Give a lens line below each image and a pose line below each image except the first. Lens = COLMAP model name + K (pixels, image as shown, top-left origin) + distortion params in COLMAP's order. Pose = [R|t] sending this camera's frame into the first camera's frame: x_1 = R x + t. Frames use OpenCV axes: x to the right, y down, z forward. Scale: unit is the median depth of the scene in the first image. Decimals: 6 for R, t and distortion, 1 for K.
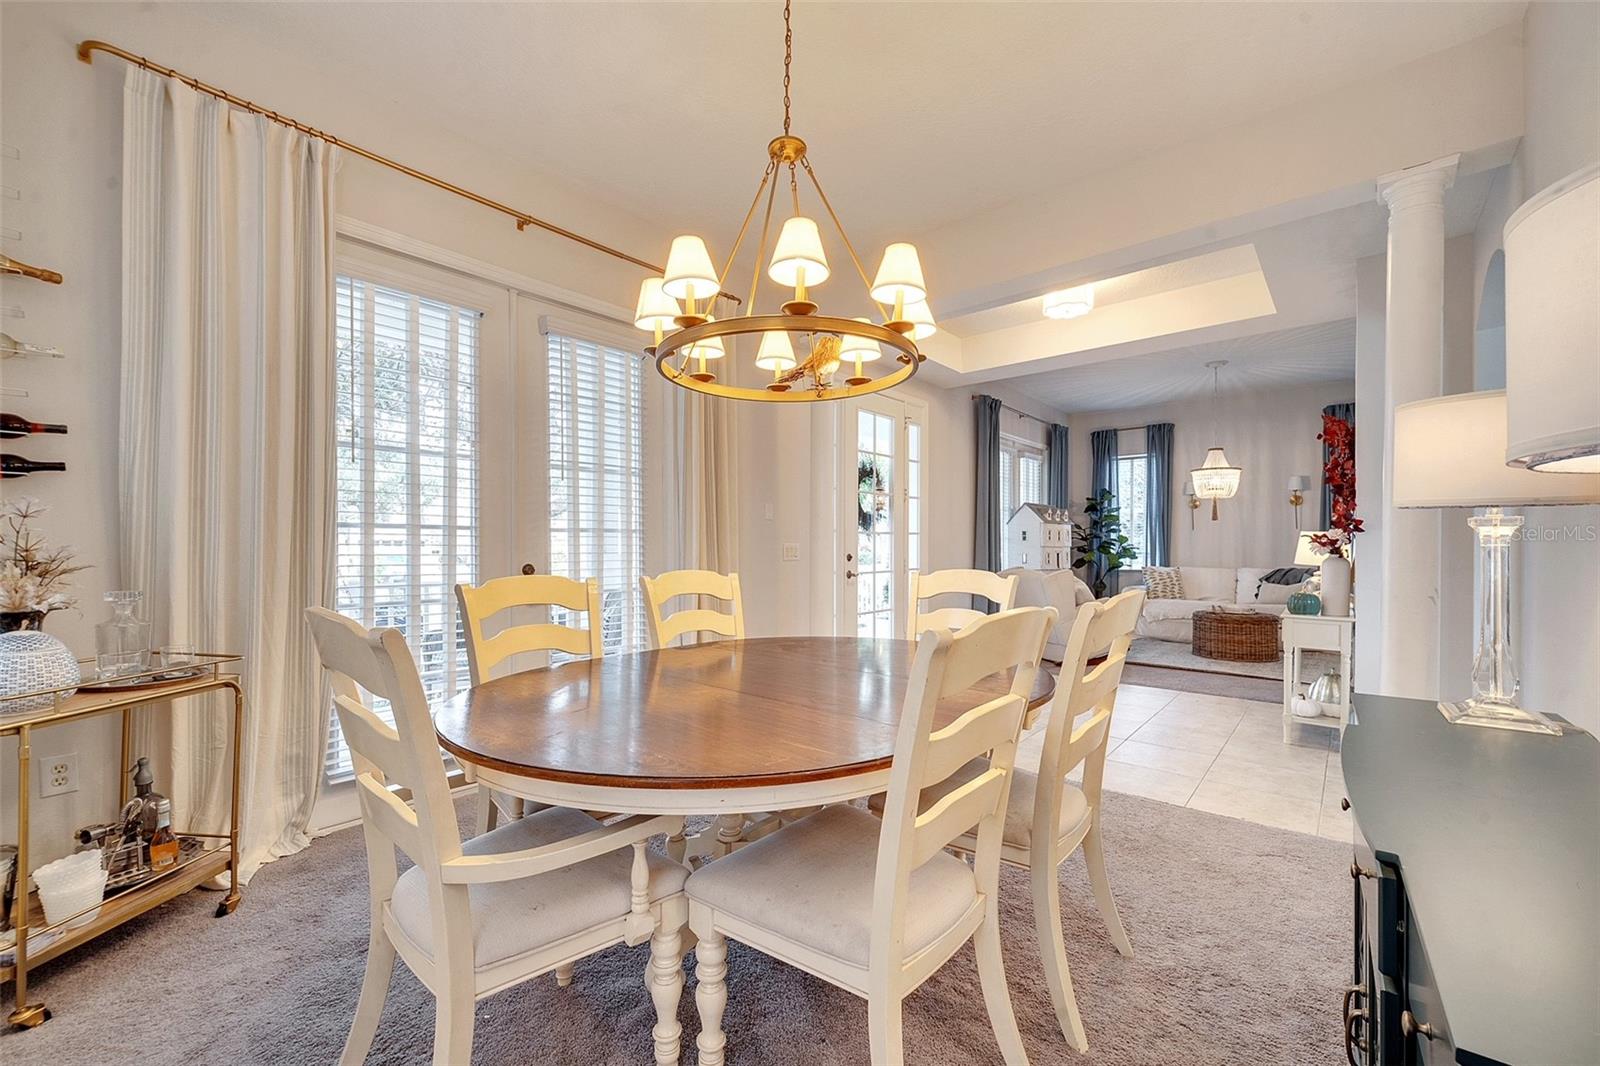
lens RADIAL K [[649.7, 0, 786.9], [0, 649.7, 547.5], [0, 0, 1]] dist [0.004719, -0.001773]
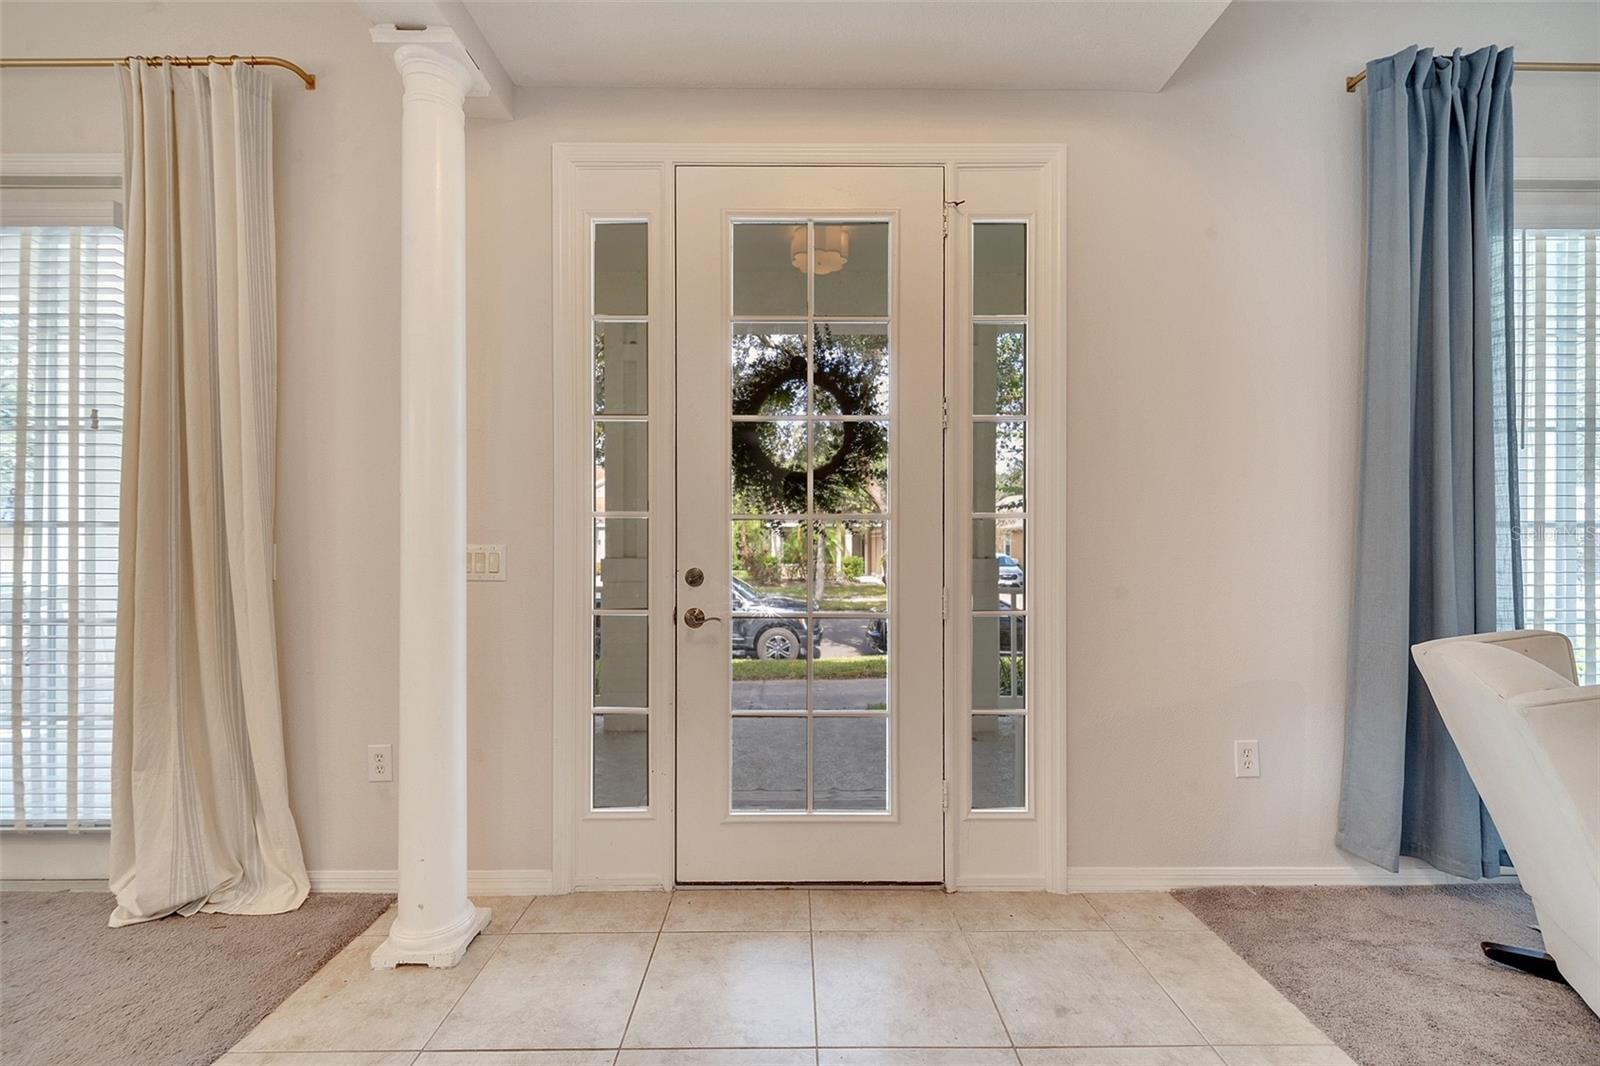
lens RADIAL K [[649.7, 0, 794.6], [0, 649.7, 544.8], [0, 0, 1]] dist [0.004719, -0.001773]
pose [[0.664376, -0.001665, -0.747397, 0.281588], [-0.002681, 0.999986, -0.004610, -0.002479], [0.747394, 0.005067, 0.664362, 0.481033]]
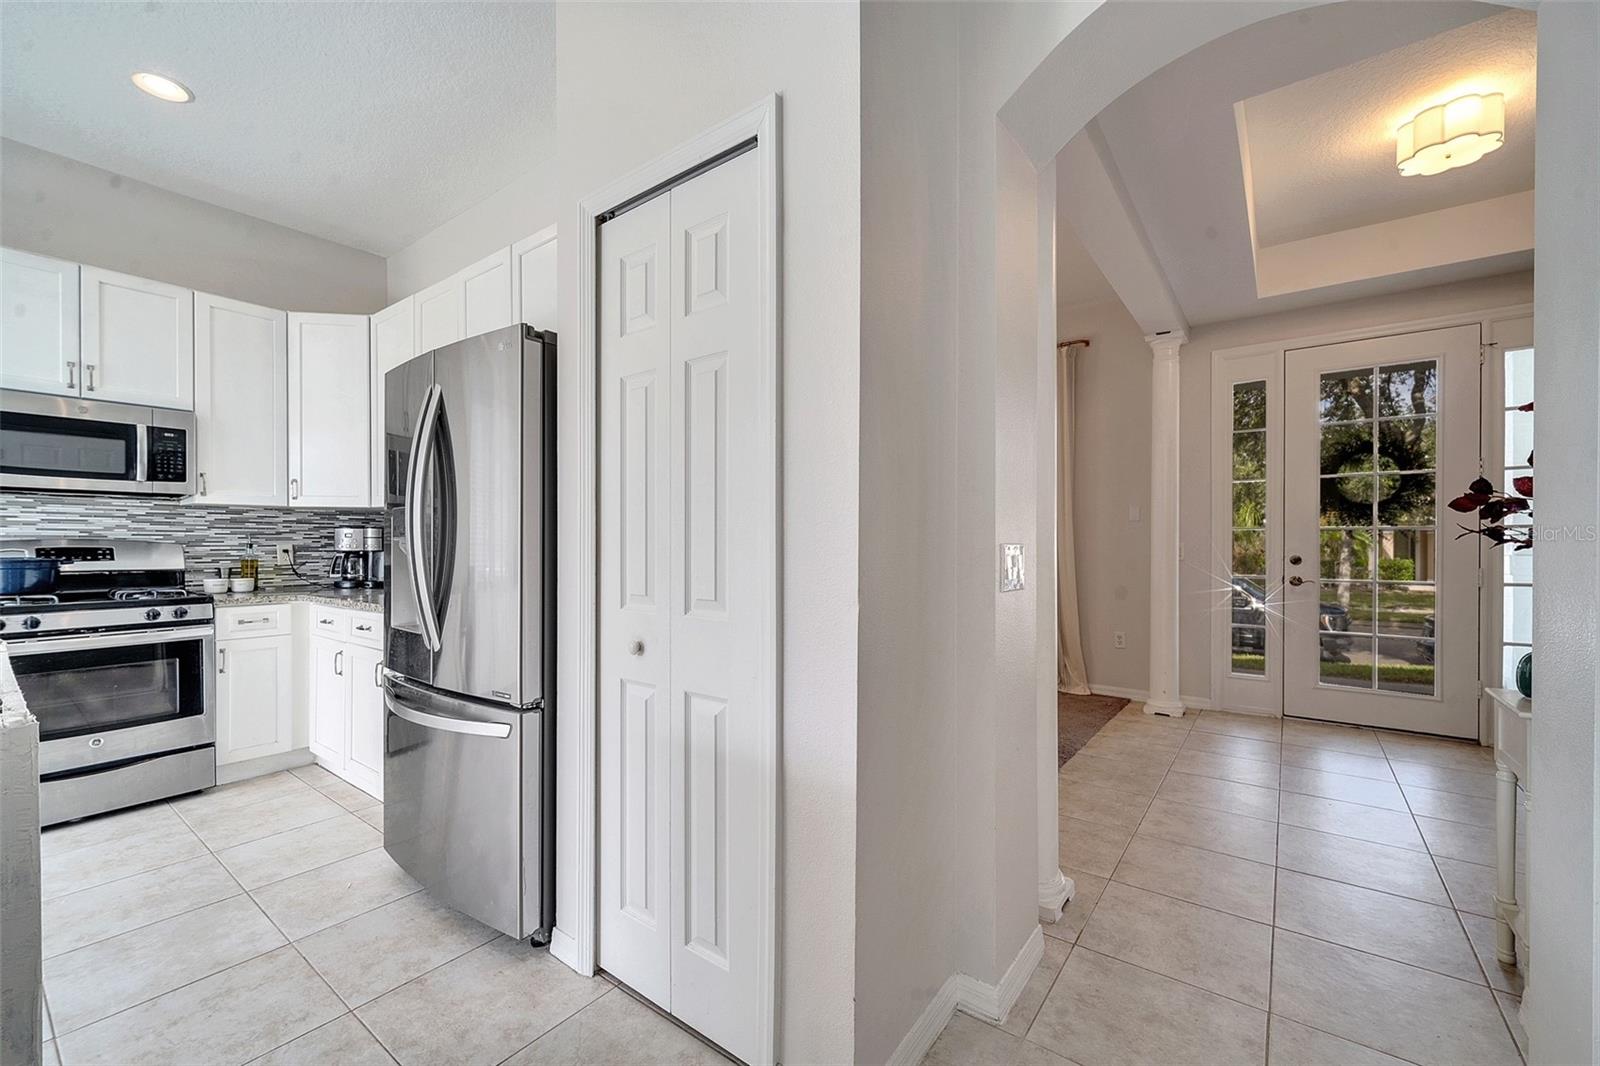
lens RADIAL K [[649.7, 0, 796.8], [0, 649.7, 545.2], [0, 0, 1]] dist [0.004719, -0.001773]
pose [[0.075853, 0.000851, -0.997119, 0.538481], [-0.005831, 0.999983, 0.000410, -0.000211], [0.997102, 0.005783, 0.075856, 0.195826]]
